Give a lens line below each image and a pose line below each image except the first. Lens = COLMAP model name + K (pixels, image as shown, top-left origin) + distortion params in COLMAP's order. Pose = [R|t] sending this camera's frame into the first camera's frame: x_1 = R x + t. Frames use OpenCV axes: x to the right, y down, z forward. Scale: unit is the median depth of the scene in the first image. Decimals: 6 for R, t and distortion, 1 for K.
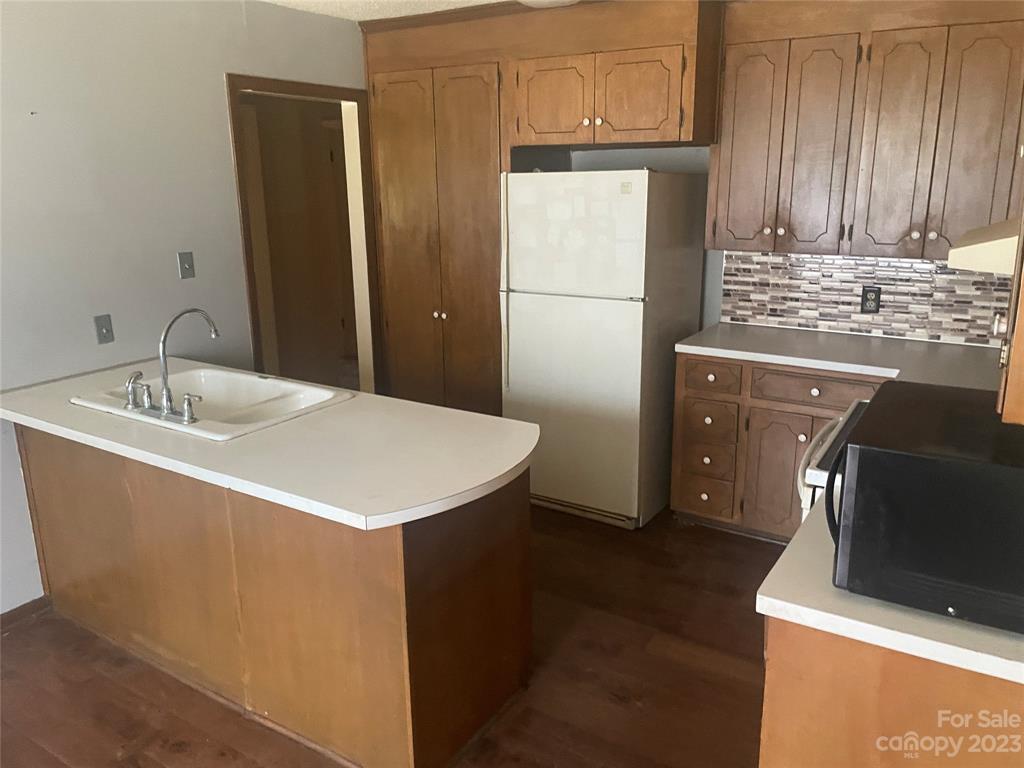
lens RADIAL K [[764.9, 0, 512.0], [0, 764.9, 384.0], [0, 0, 1]] dist [0.046415, -0.001052]
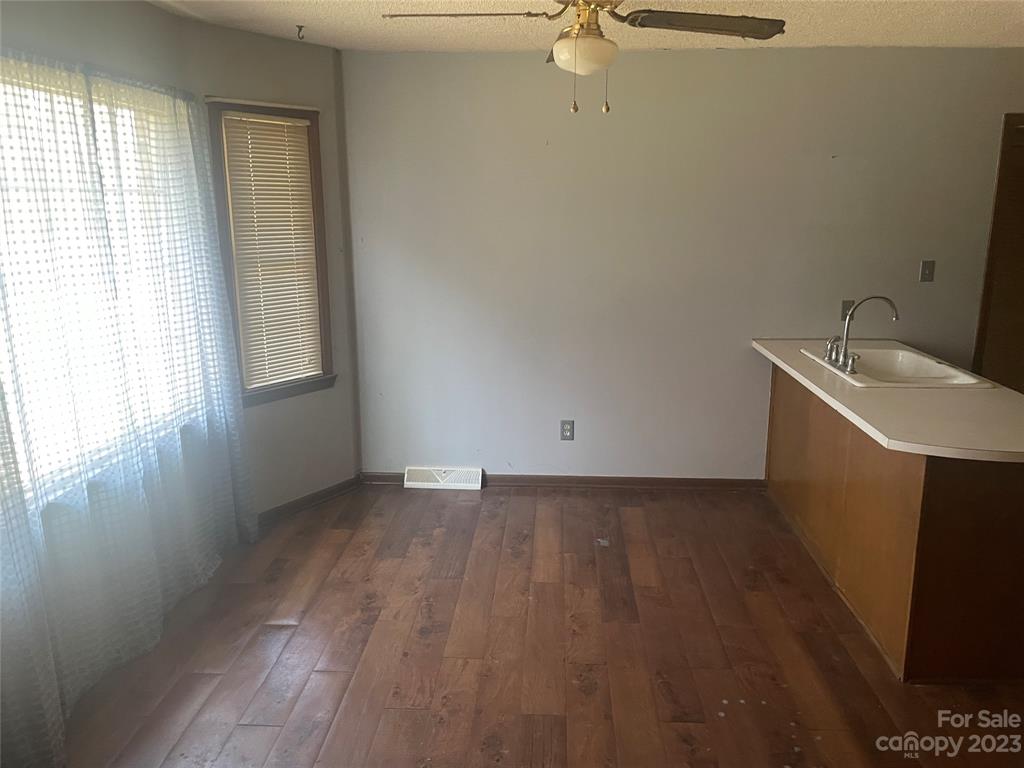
lens RADIAL K [[764.9, 0, 512.0], [0, 764.9, 384.0], [0, 0, 1]] dist [0.046415, -0.001052]
pose [[0.474663, 0.191390, -0.859107, 0.480230], [-0.222880, 0.970396, 0.093040, 0.071856], [0.851481, 0.147316, 0.503268, -0.225447]]
